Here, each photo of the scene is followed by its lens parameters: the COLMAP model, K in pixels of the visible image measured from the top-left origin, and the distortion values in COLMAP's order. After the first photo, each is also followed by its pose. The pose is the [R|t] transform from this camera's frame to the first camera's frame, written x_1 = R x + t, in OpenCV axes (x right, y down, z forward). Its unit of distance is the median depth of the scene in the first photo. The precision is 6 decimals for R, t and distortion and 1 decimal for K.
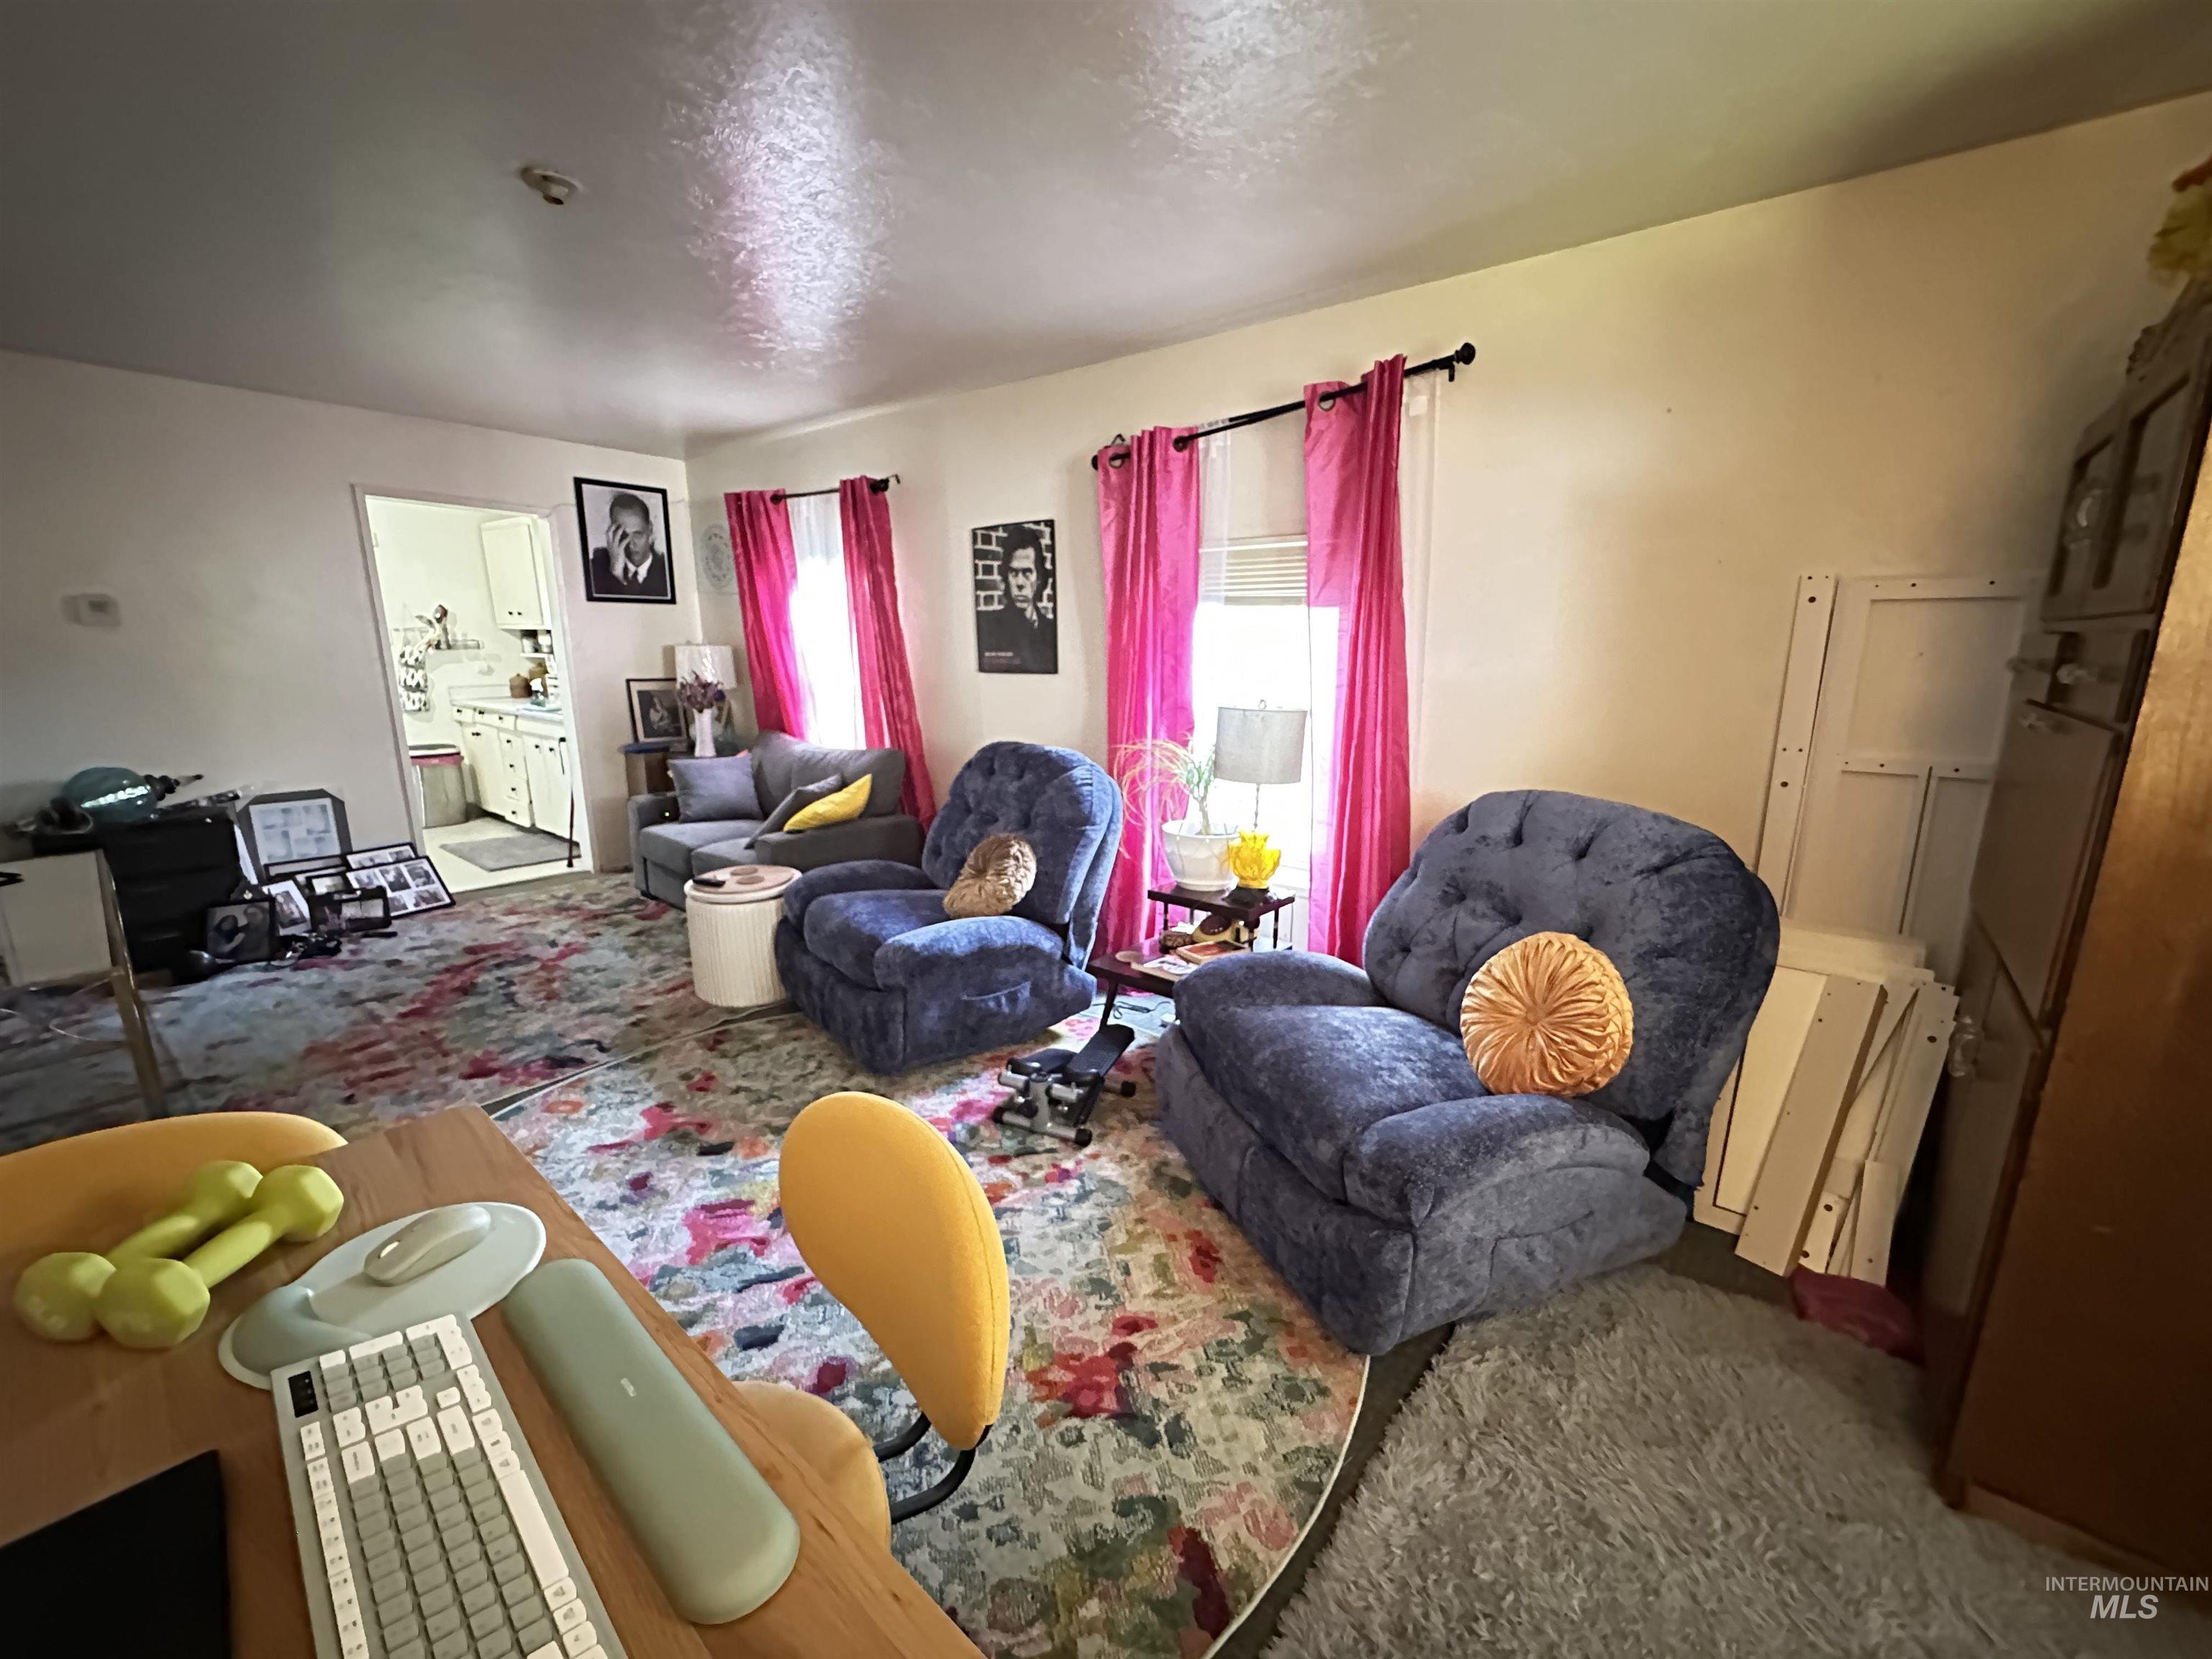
lens RADIAL K [[891.5, 0, 1096.4], [0, 891.5, 828.5], [0, 0, 1]] dist [-0.001416, 0.000167]
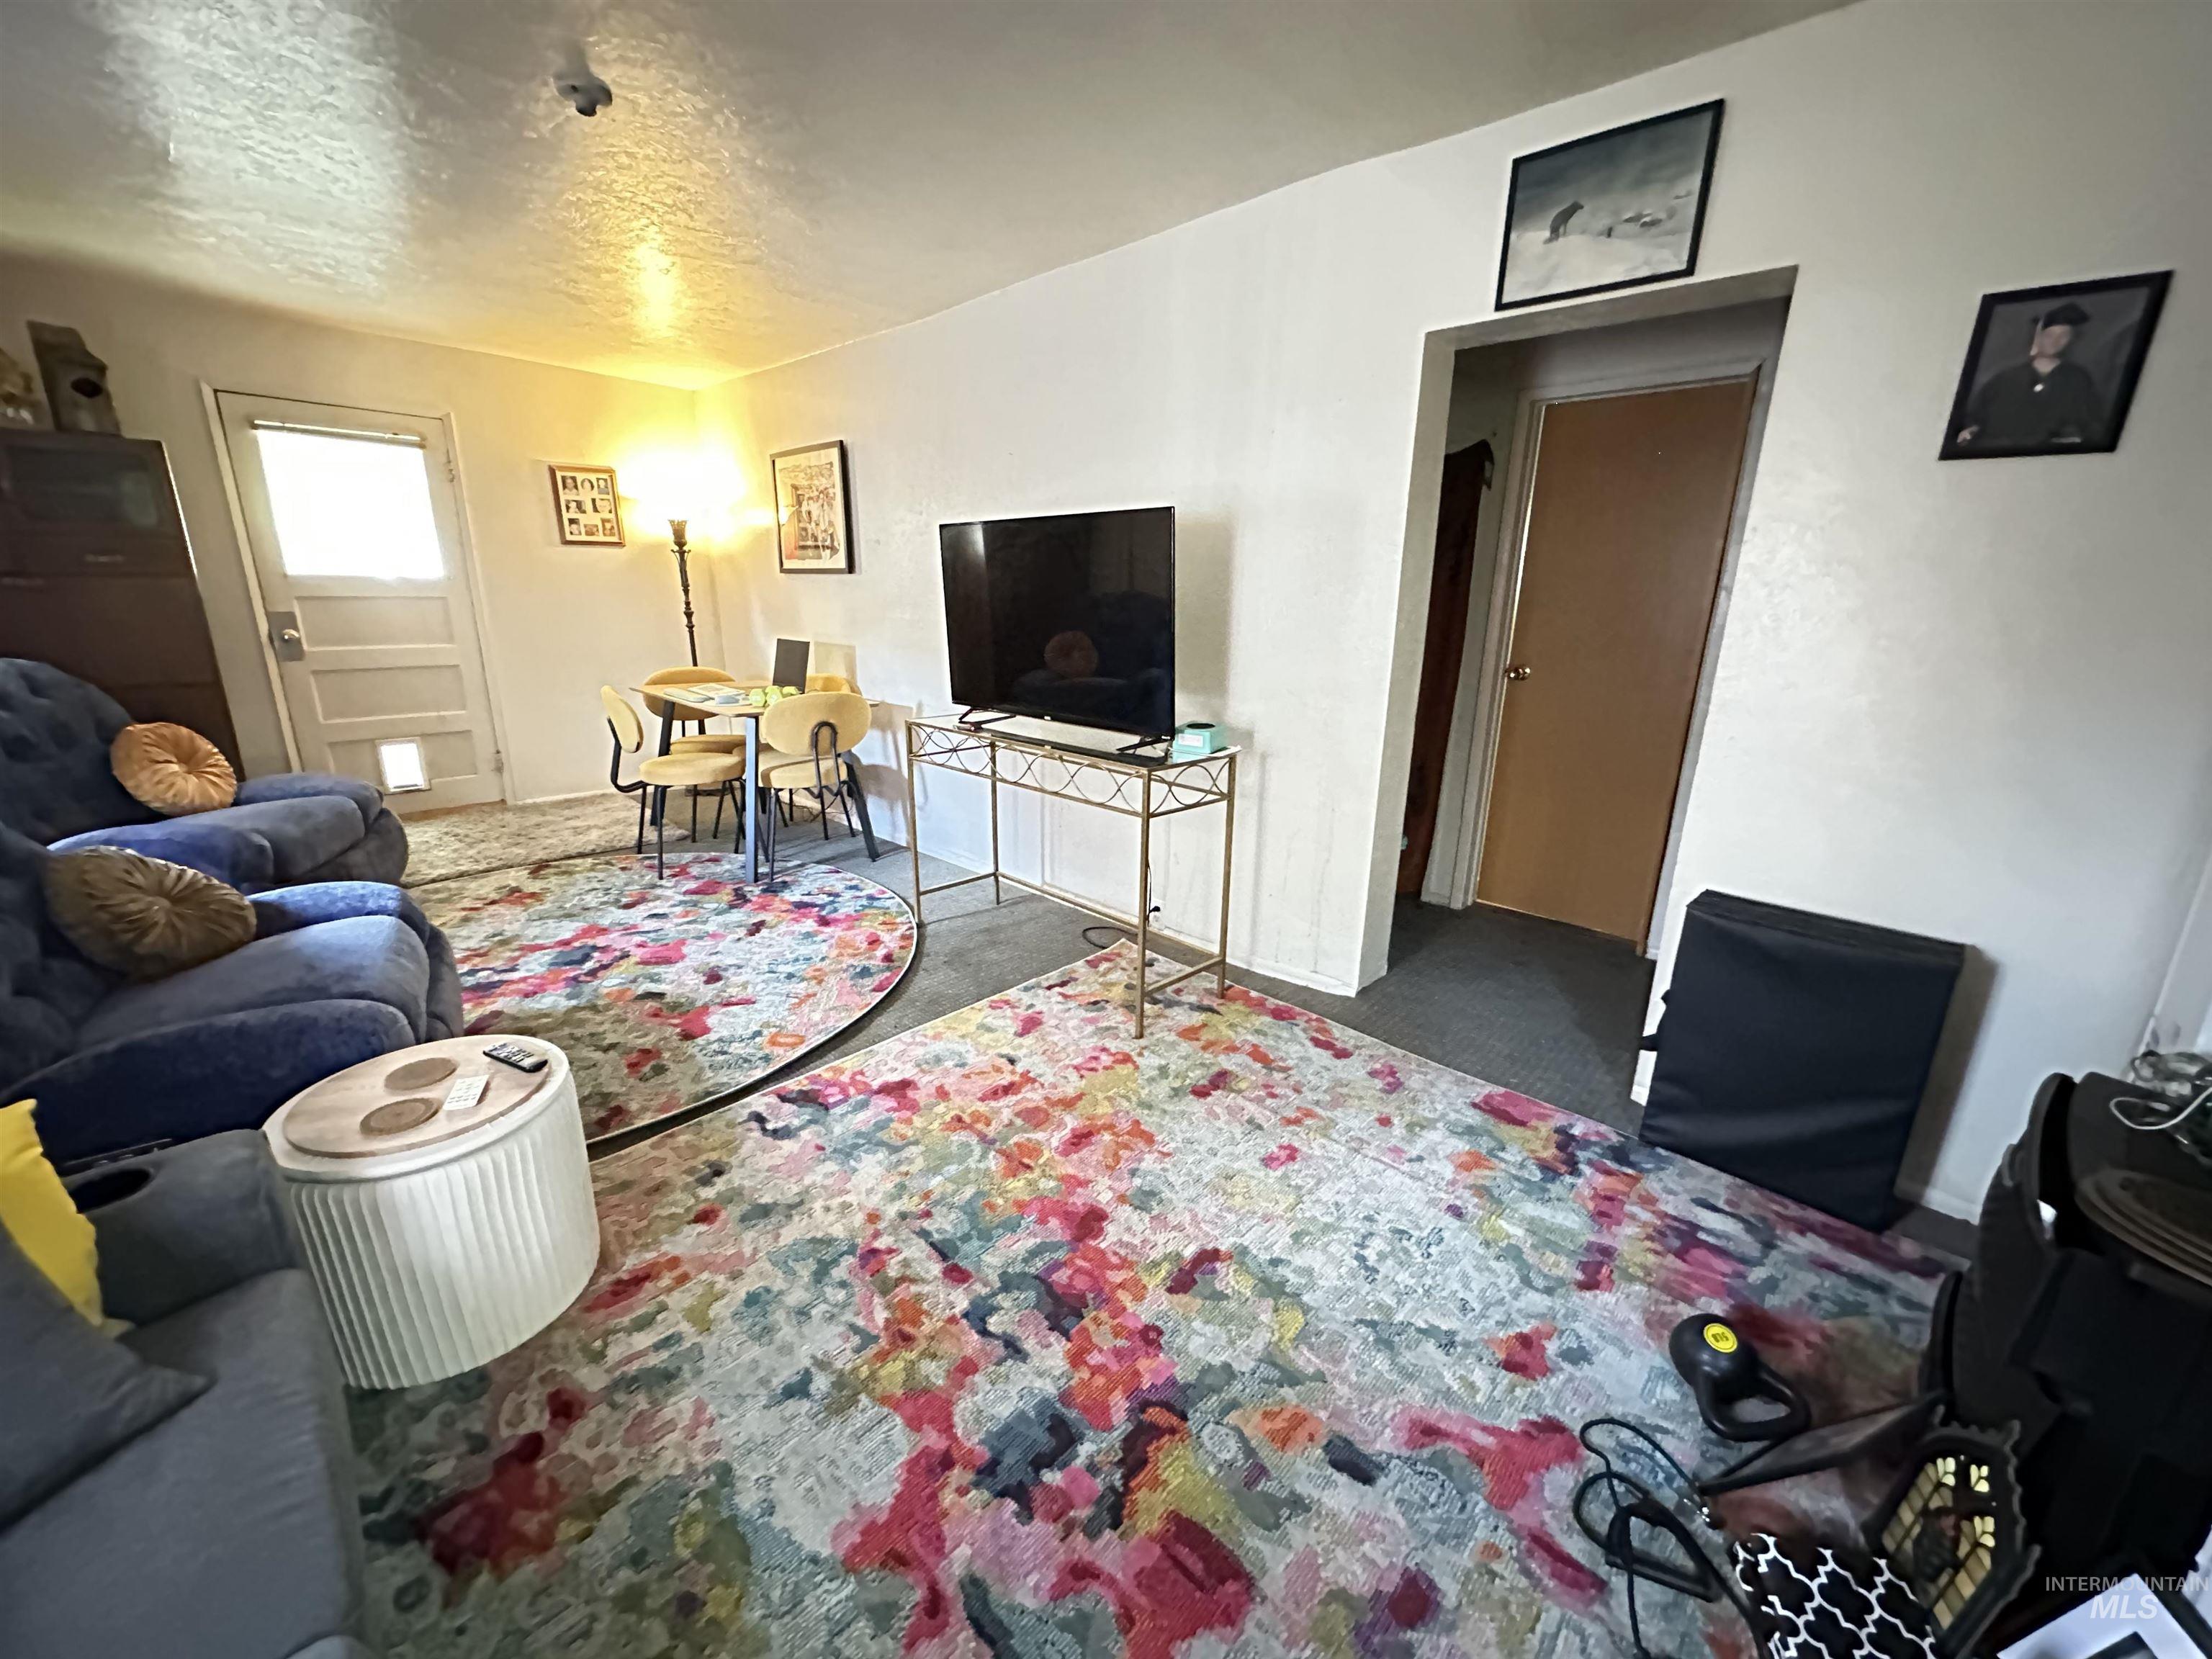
lens RADIAL K [[882.7, 0, 1103.4], [0, 882.7, 833.4], [0, 0, 1]] dist [-0.001368, 0.000435]
pose [[-0.996990, -0.041940, 0.065214, -0.740299], [-0.006147, 0.881190, 0.472721, -0.261712], [-0.077292, 0.470897, -0.878796, 1.274362]]
